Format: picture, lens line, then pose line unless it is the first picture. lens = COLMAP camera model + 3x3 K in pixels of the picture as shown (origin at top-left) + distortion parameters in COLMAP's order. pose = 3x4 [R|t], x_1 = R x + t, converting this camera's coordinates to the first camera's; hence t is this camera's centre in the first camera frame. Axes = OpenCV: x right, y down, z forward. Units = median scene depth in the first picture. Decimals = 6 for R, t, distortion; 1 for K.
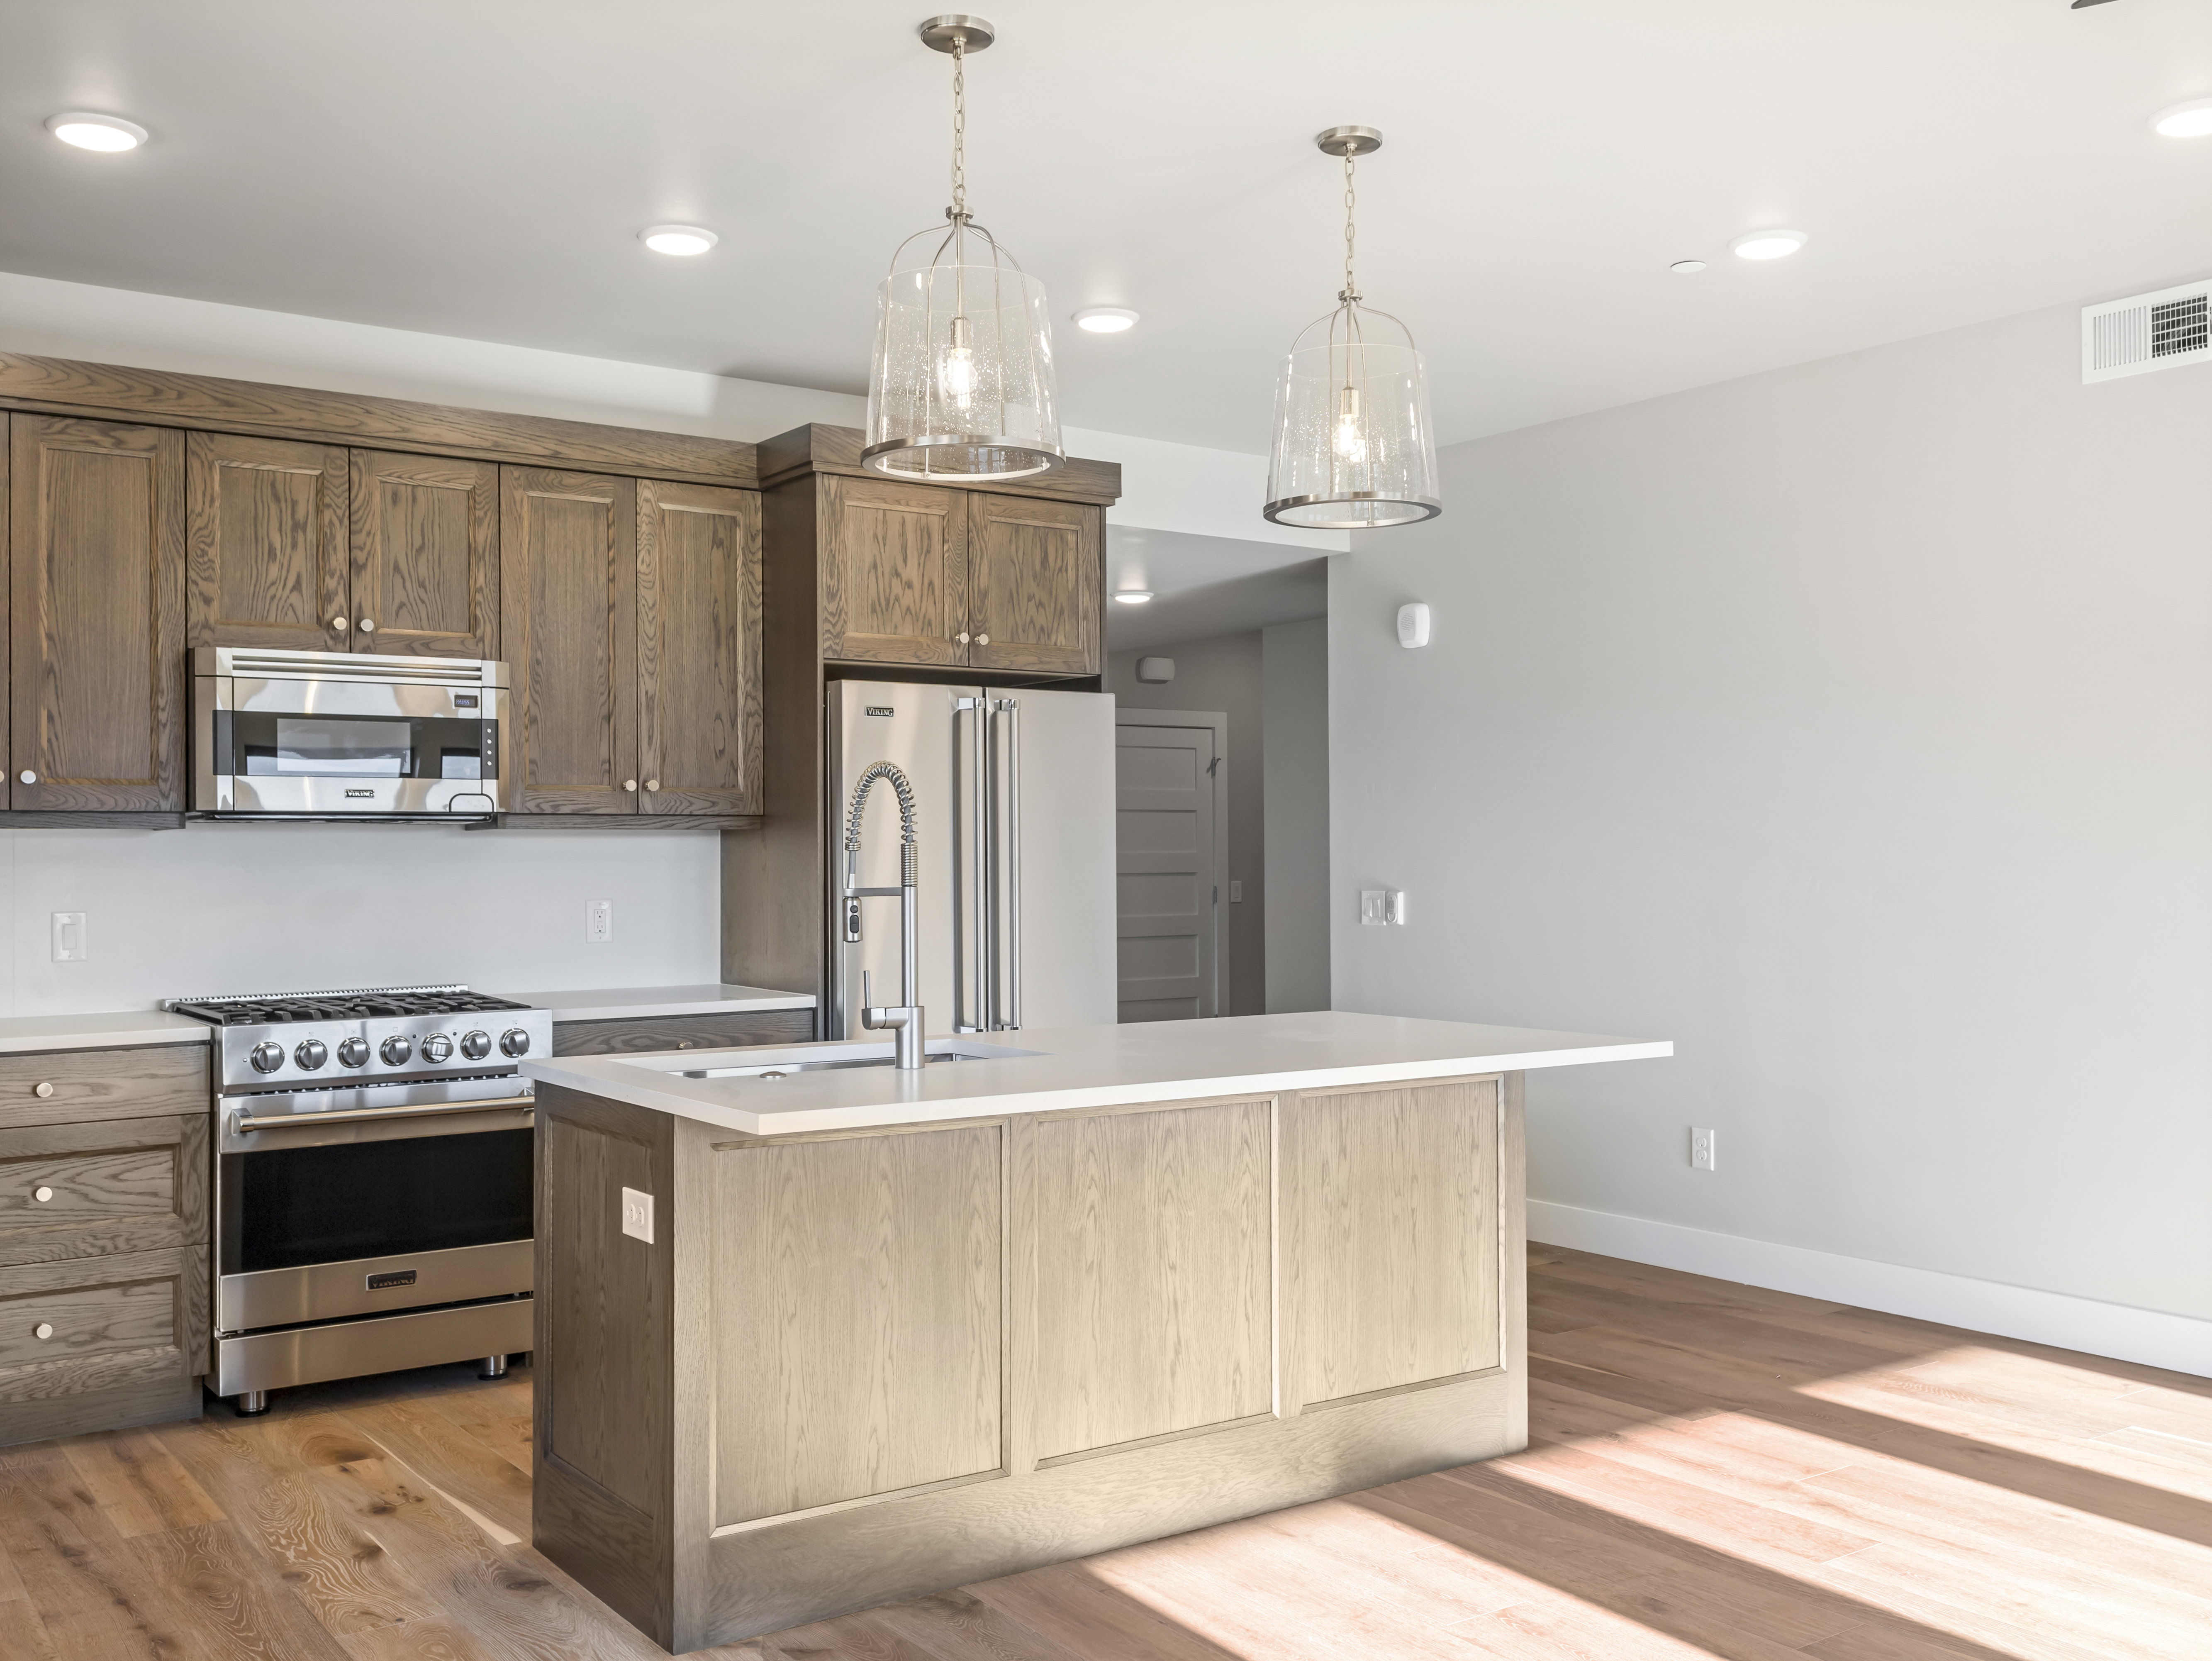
lens RADIAL K [[2068.0, 0, 1106.0], [0, 2068.0, 830.5], [0, 0, 1]] dist [0.062448, -0.075683]
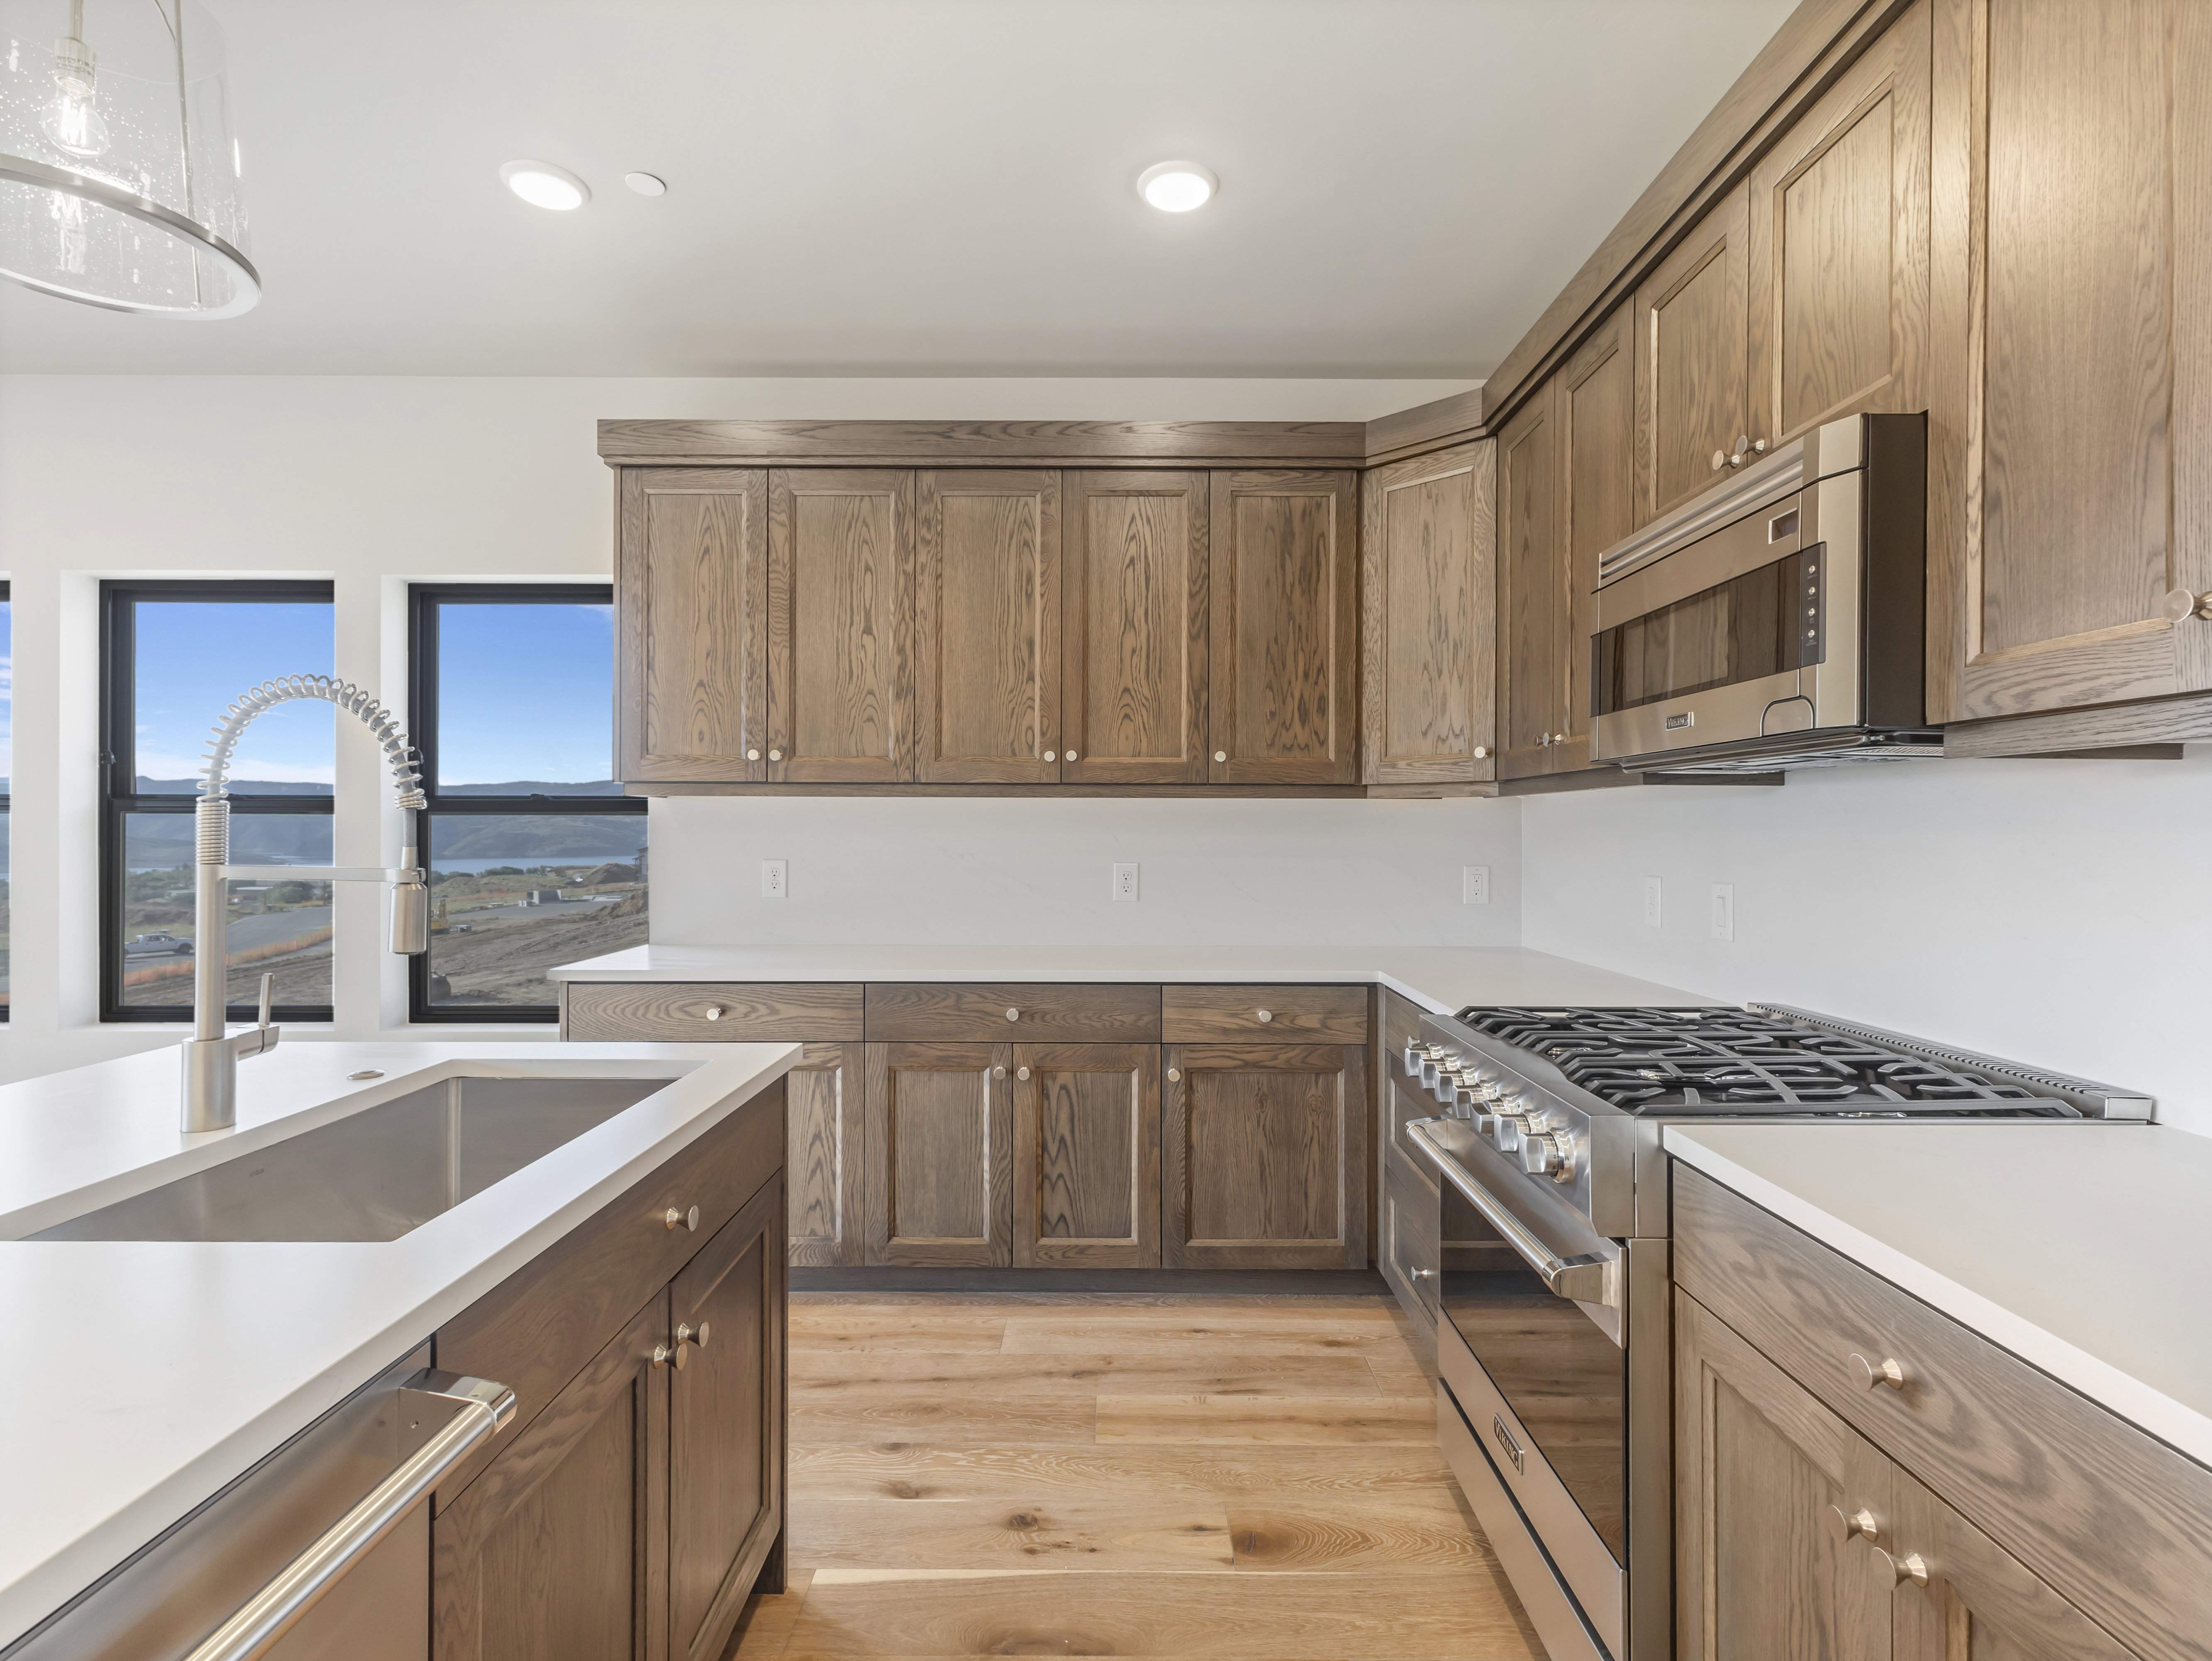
lens RADIAL K [[1072.0, 0, 1106.7], [0, 1072.0, 826.3], [0, 0, 1]] dist [0.000504, 0.000234]
pose [[-0.580749, 0.004156, -0.814072, 0.015297], [0.010047, 0.999947, -0.002063, 0.013861], [0.814020, -0.009377, -0.580760, 1.068200]]
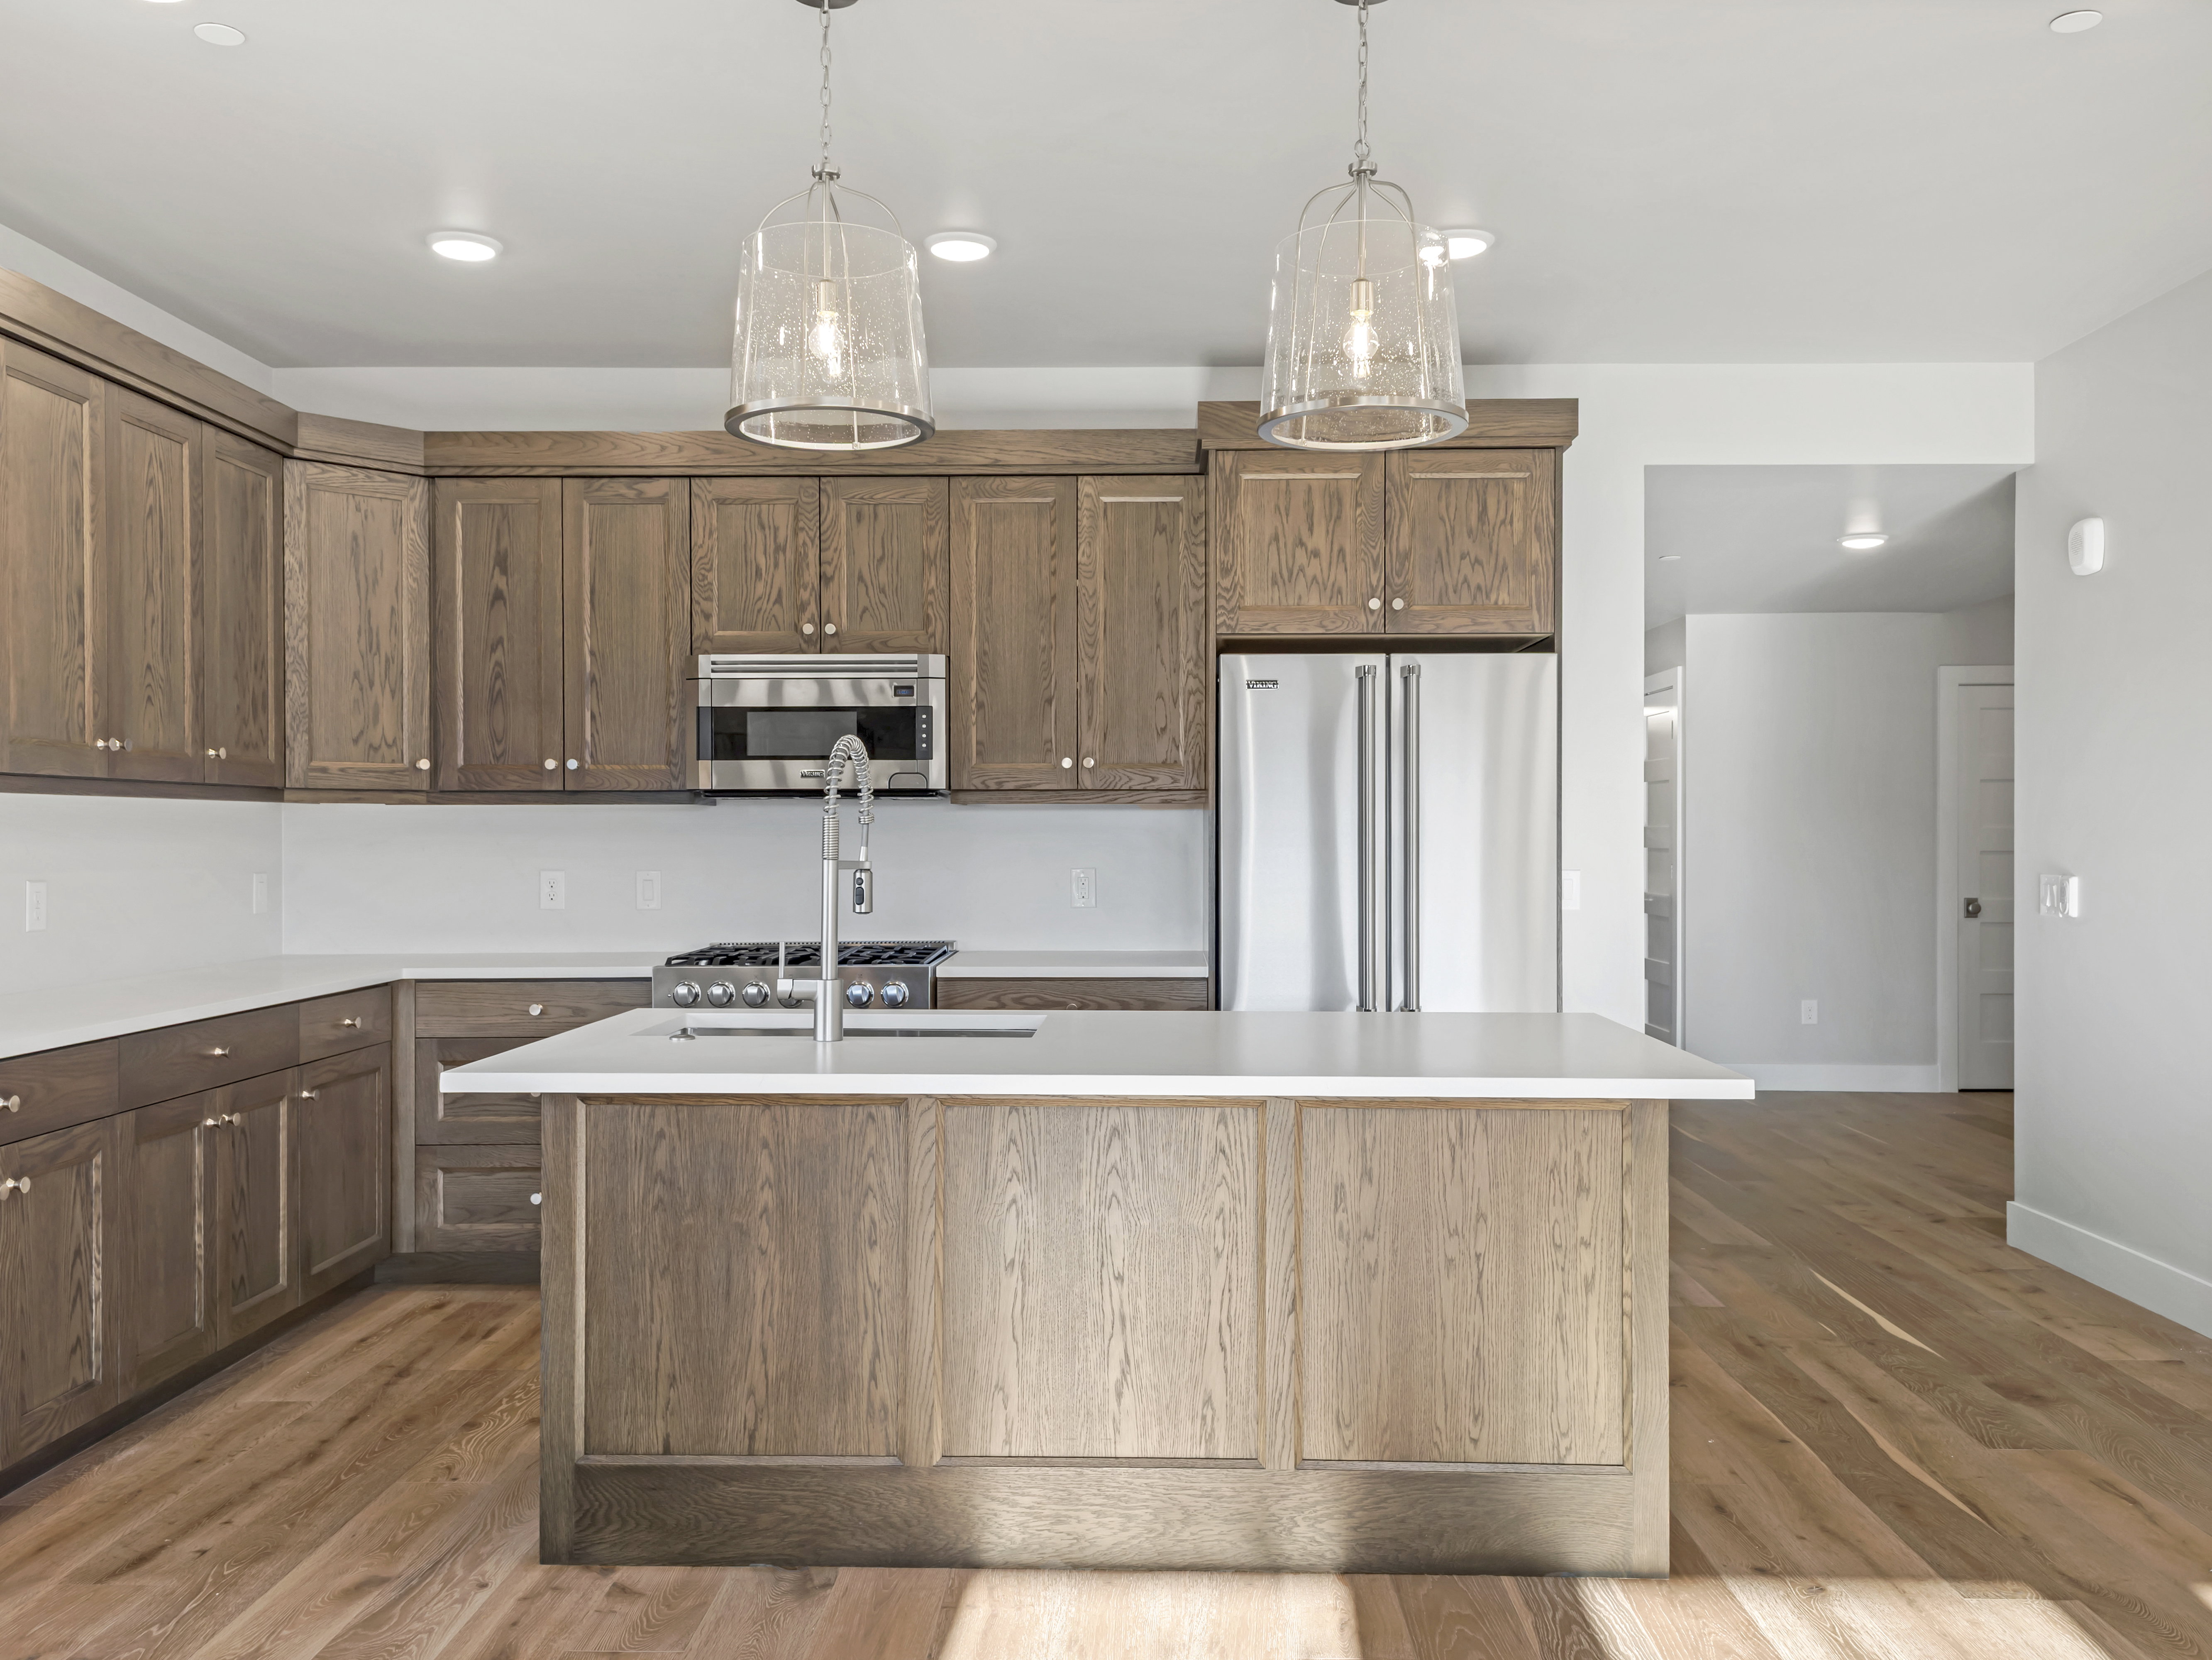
lens RADIAL K [[1869.9, 0, 1106.0], [0, 1869.9, 830.0], [0, 0, 1]] dist [0.080311, -0.103056]
pose [[0.802277, 0.005121, -0.596930, 0.409581], [0.002710, 0.999922, 0.012220, 0.001436], [0.596945, -0.011421, 0.802201, 0.259448]]
